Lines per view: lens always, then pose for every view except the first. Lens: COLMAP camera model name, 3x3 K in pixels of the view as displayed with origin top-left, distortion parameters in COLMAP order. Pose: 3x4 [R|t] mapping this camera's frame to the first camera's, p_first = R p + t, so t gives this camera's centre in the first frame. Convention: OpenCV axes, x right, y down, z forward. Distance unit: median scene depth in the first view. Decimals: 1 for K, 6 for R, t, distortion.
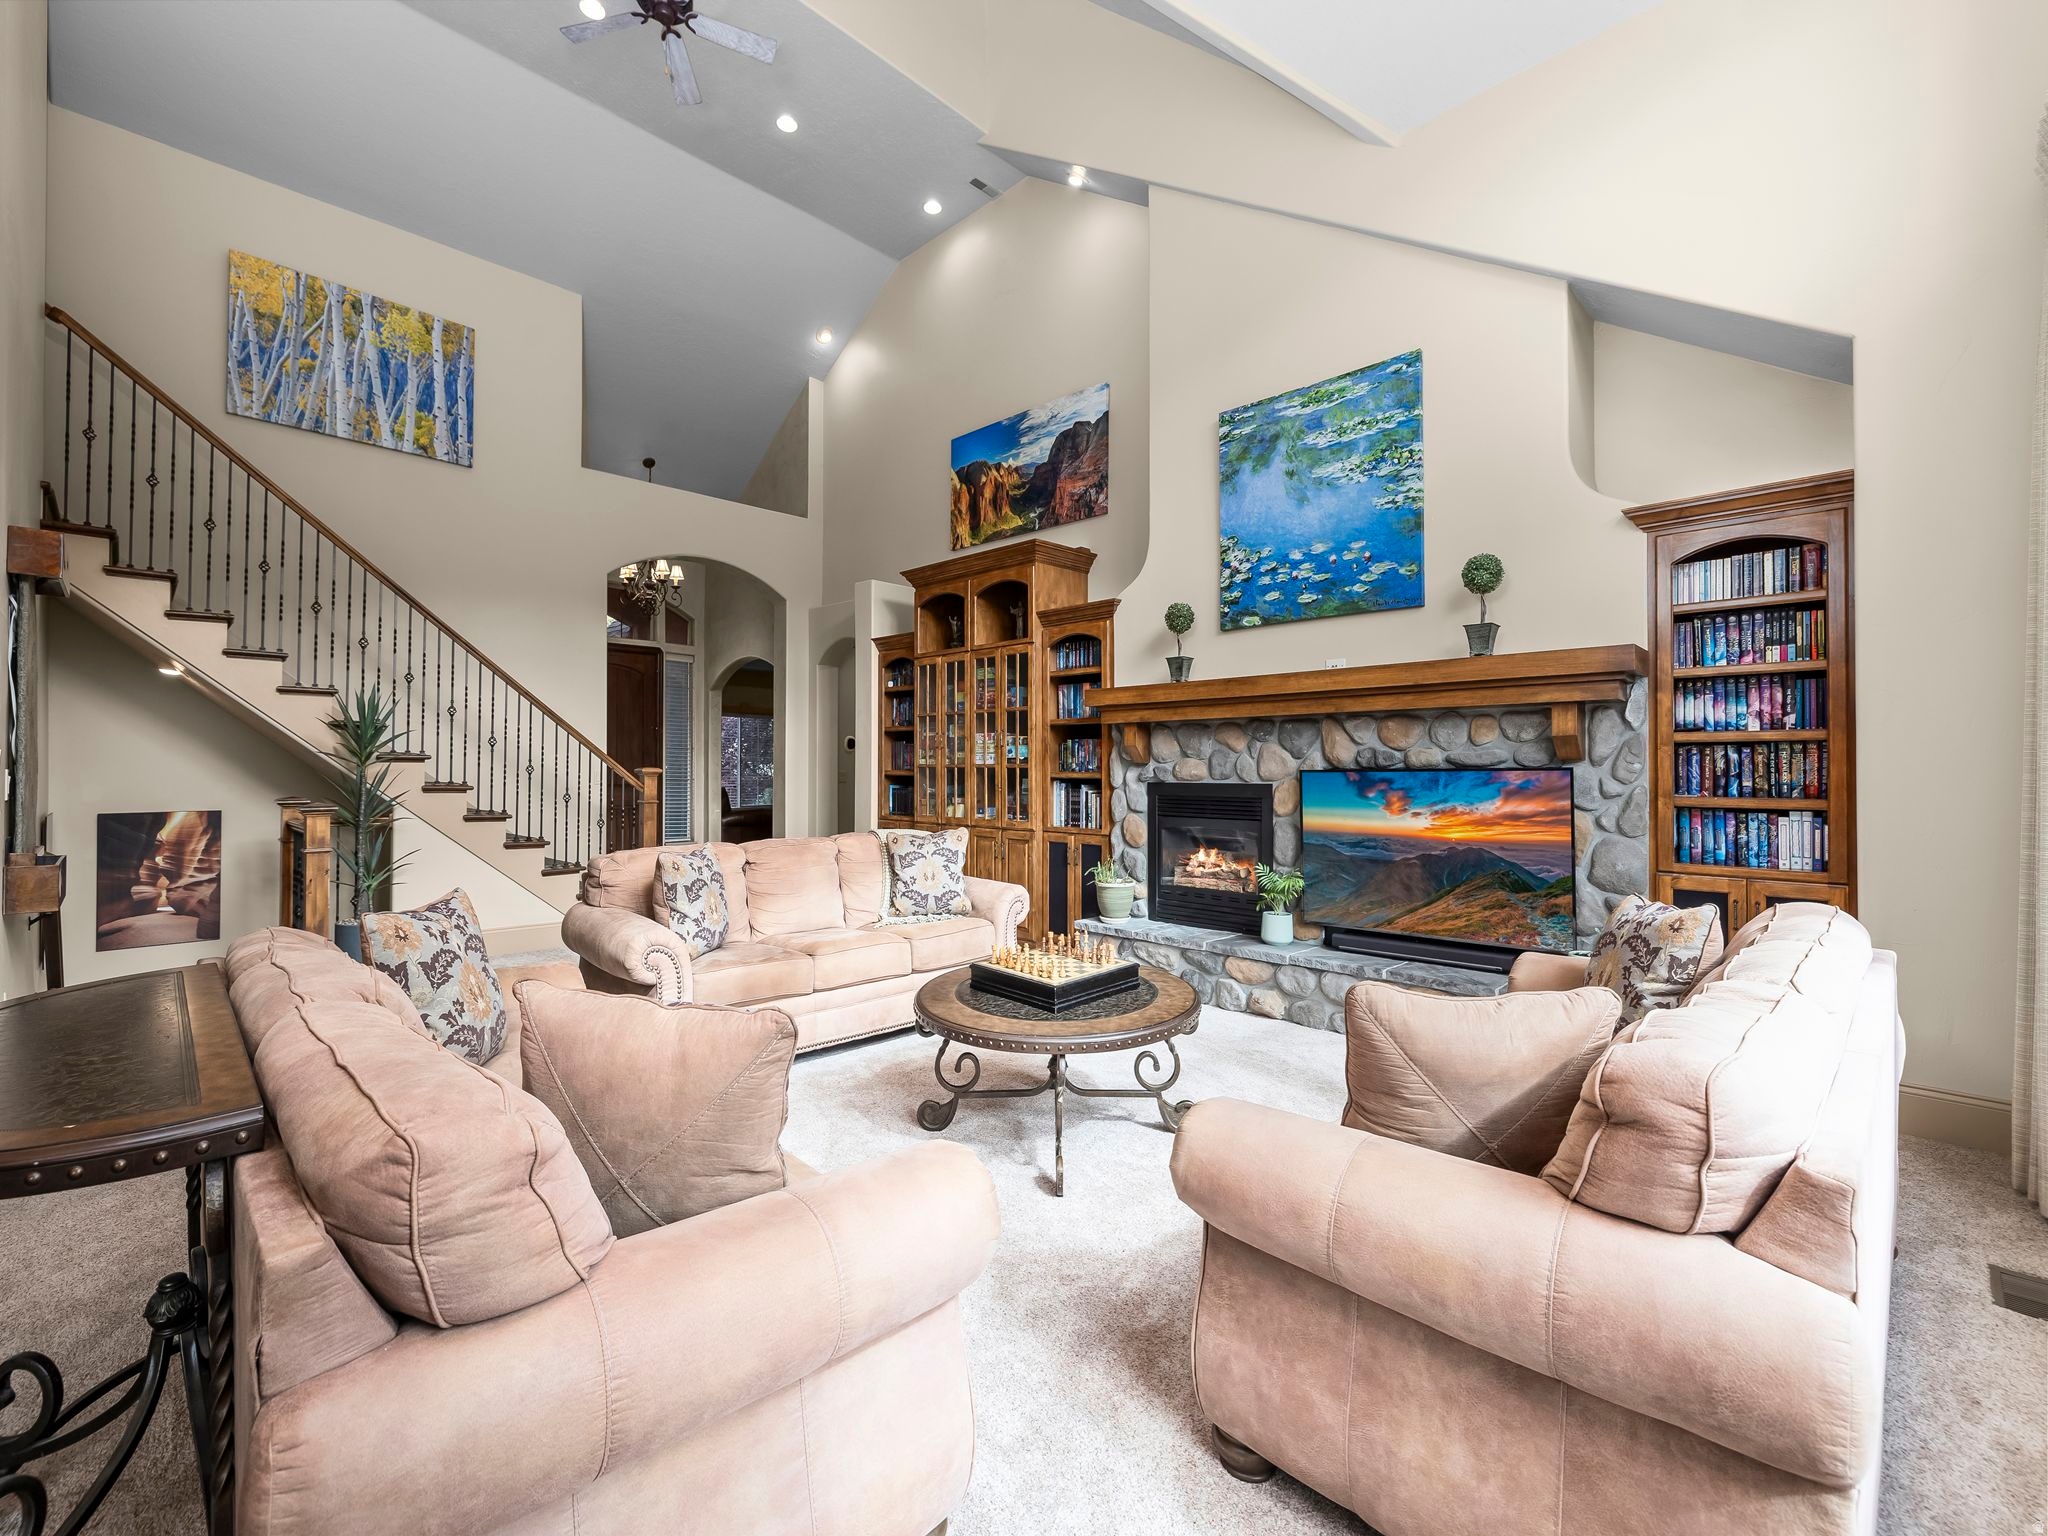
lens RADIAL K [[882.6, 0, 1020.6], [0, 882.6, 760.9], [0, 0, 1]] dist [0.001702, 0.000064]
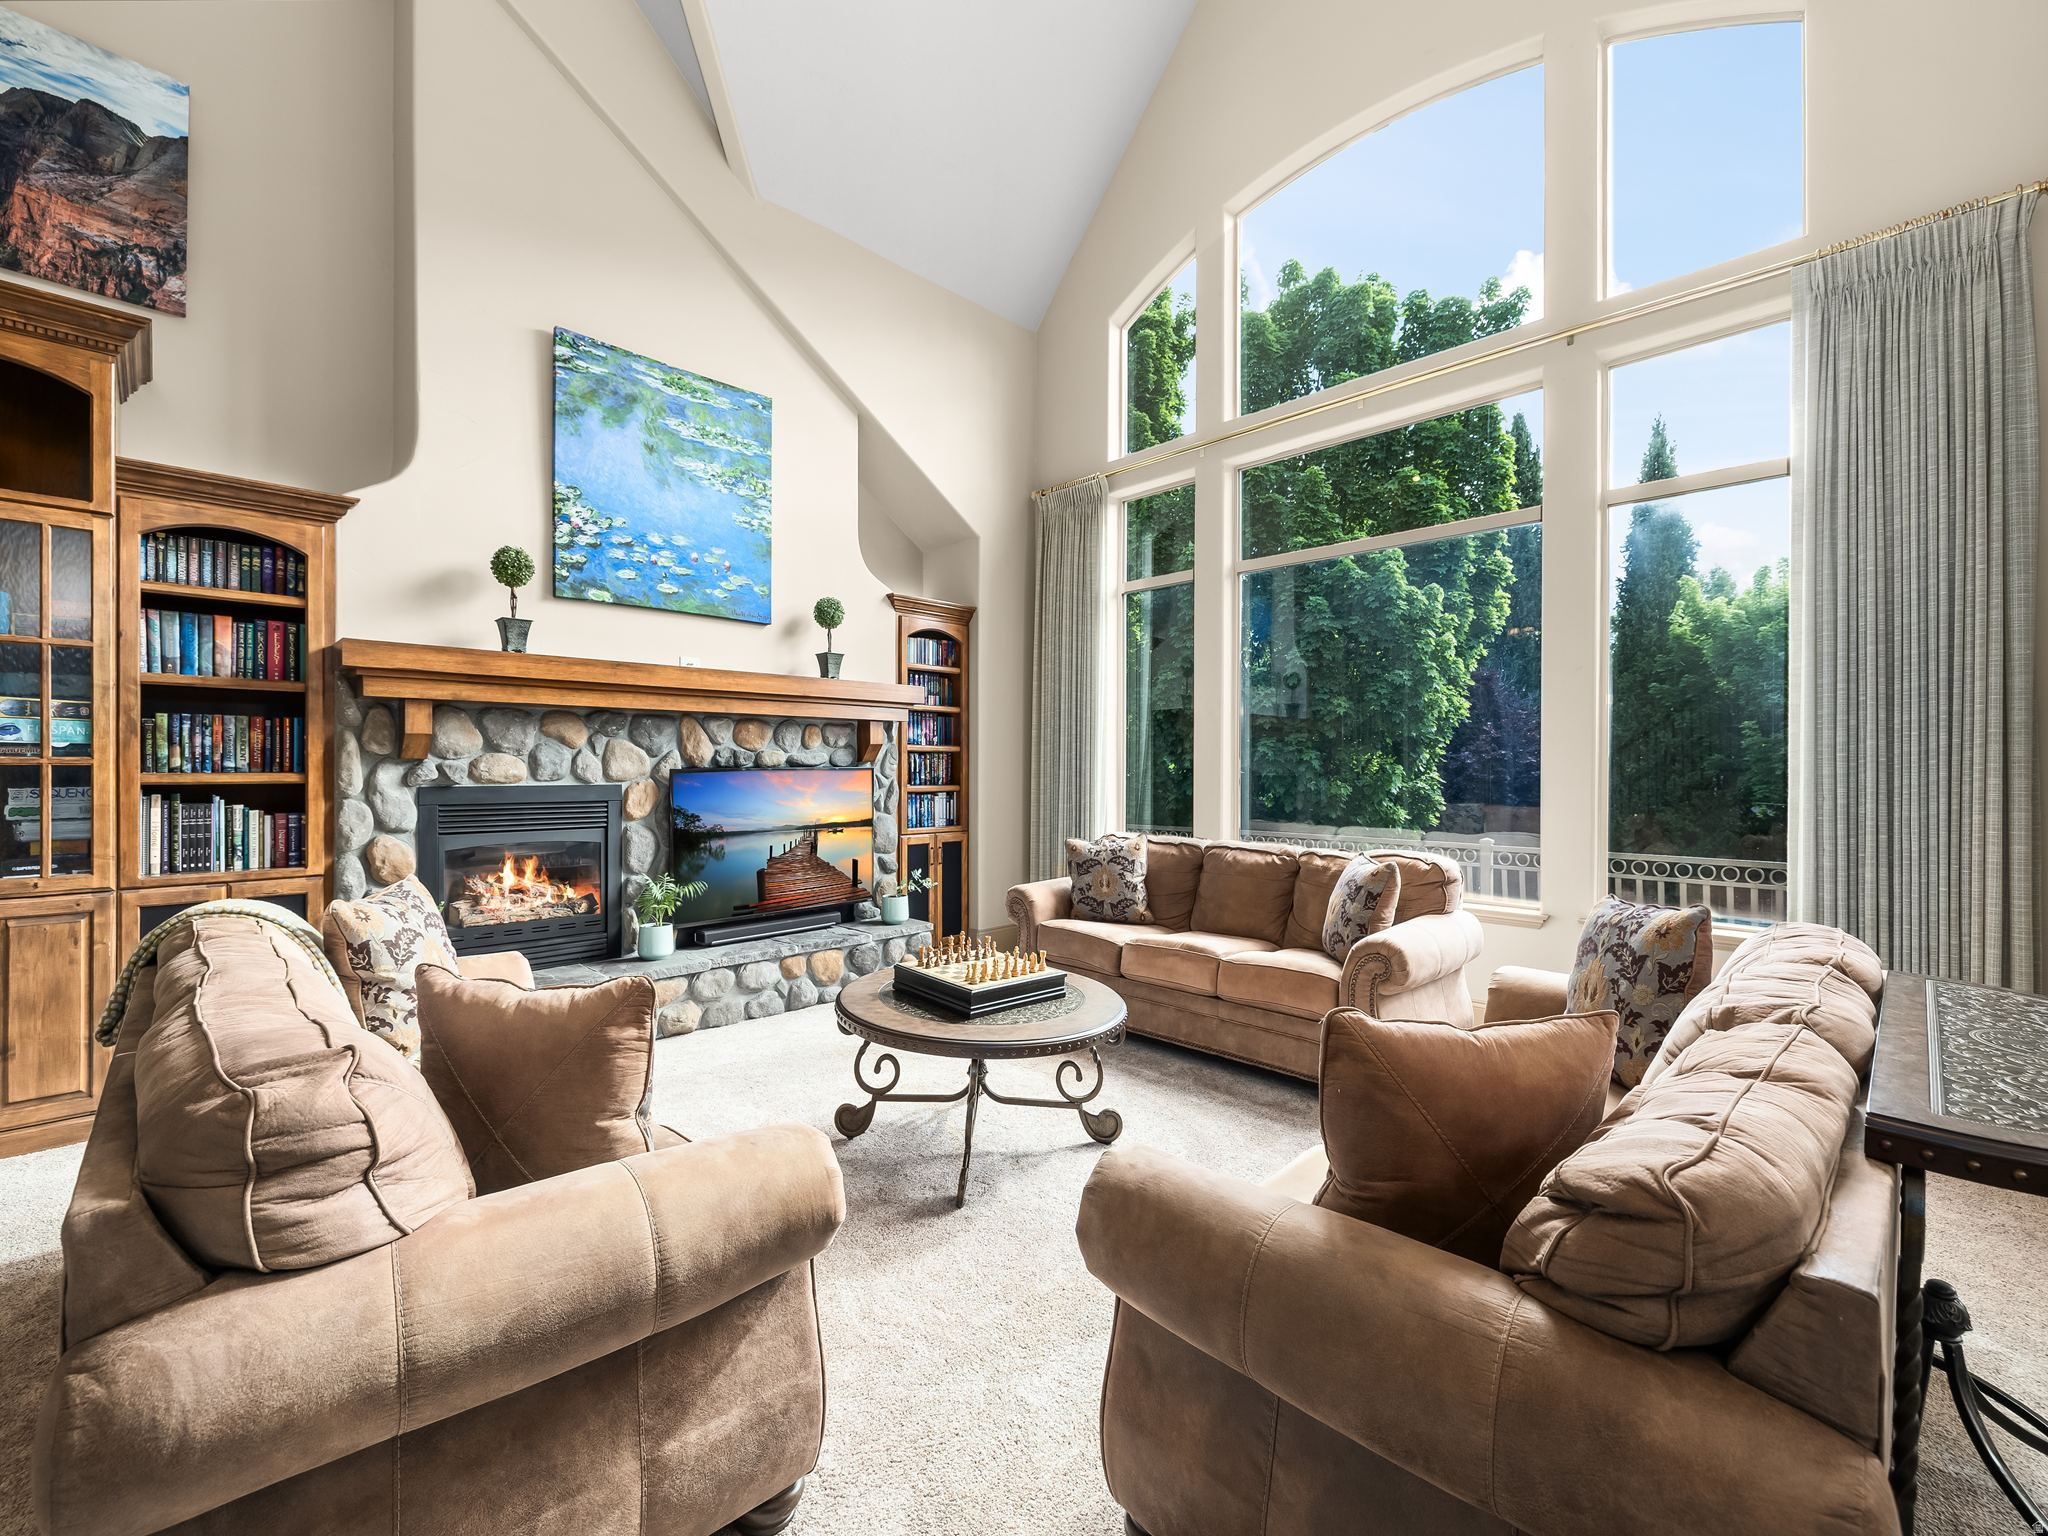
lens RADIAL K [[858.4, 0, 1024.0], [0, 858.4, 768.0], [0, 0, 1]] dist [-0.001920, -0.000425]
pose [[0.018033, 0.000108, 0.999837, -0.554666], [-0.011721, 0.999931, 0.000103, 0.004406], [-0.999769, -0.011720, 0.018033, 0.559041]]
